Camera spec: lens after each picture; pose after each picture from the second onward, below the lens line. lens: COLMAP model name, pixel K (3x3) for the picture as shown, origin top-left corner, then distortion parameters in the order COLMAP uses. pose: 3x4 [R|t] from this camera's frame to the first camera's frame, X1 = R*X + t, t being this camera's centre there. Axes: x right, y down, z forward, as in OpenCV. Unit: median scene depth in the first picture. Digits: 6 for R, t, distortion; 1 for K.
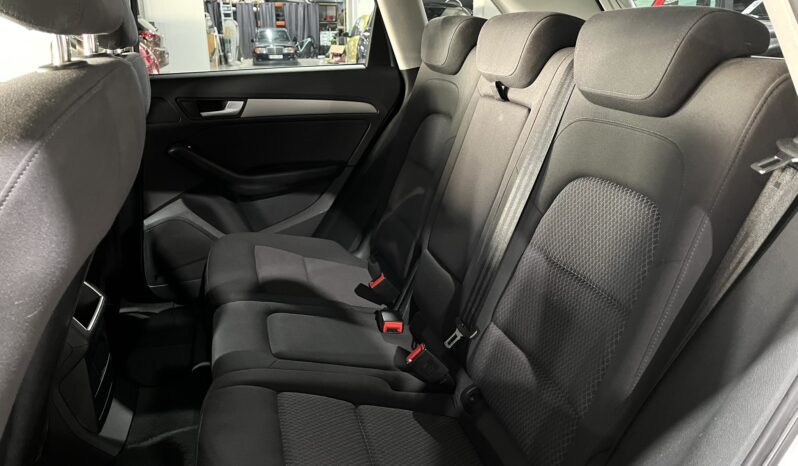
lens RADIAL K [[608.6, 0, 399.0], [0, 608.6, 233.0], [0, 0, 1]] dist [0.079584, -0.110334]
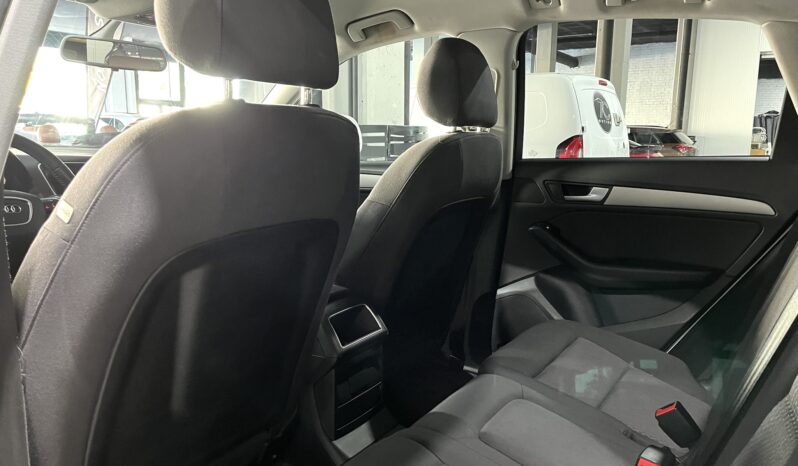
lens RADIAL K [[608.6, 0, 399.0], [0, 608.6, 233.0], [0, 0, 1]] dist [0.079584, -0.110334]
pose [[0.689041, 0.123976, -0.714040, 0.211961], [-0.246649, 0.966559, -0.070193, 0.001176], [0.681459, 0.224483, 0.696578, 0.120066]]
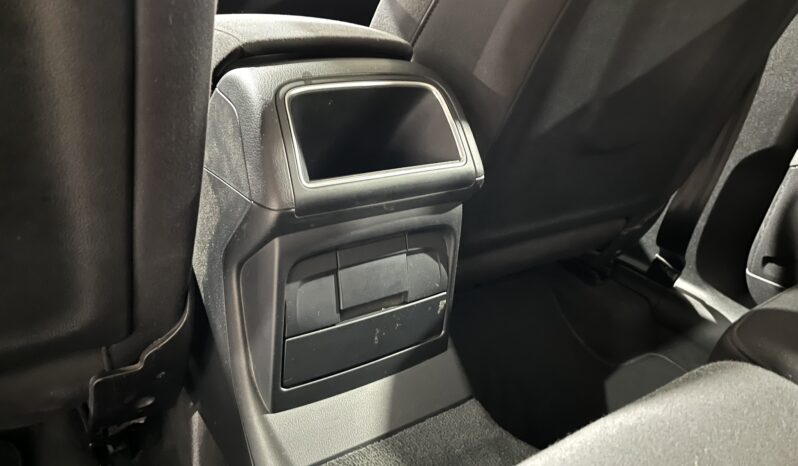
lens RADIAL K [[617.6, 0, 403.4], [0, 617.6, 233.0], [0, 0, 1]] dist [0.023043, -0.010676]
pose [[0.363100, 0.428446, -0.827401, -0.078384], [-0.399333, 0.873875, 0.277266, 0.027212], [0.841838, 0.229733, 0.488397, 0.488905]]
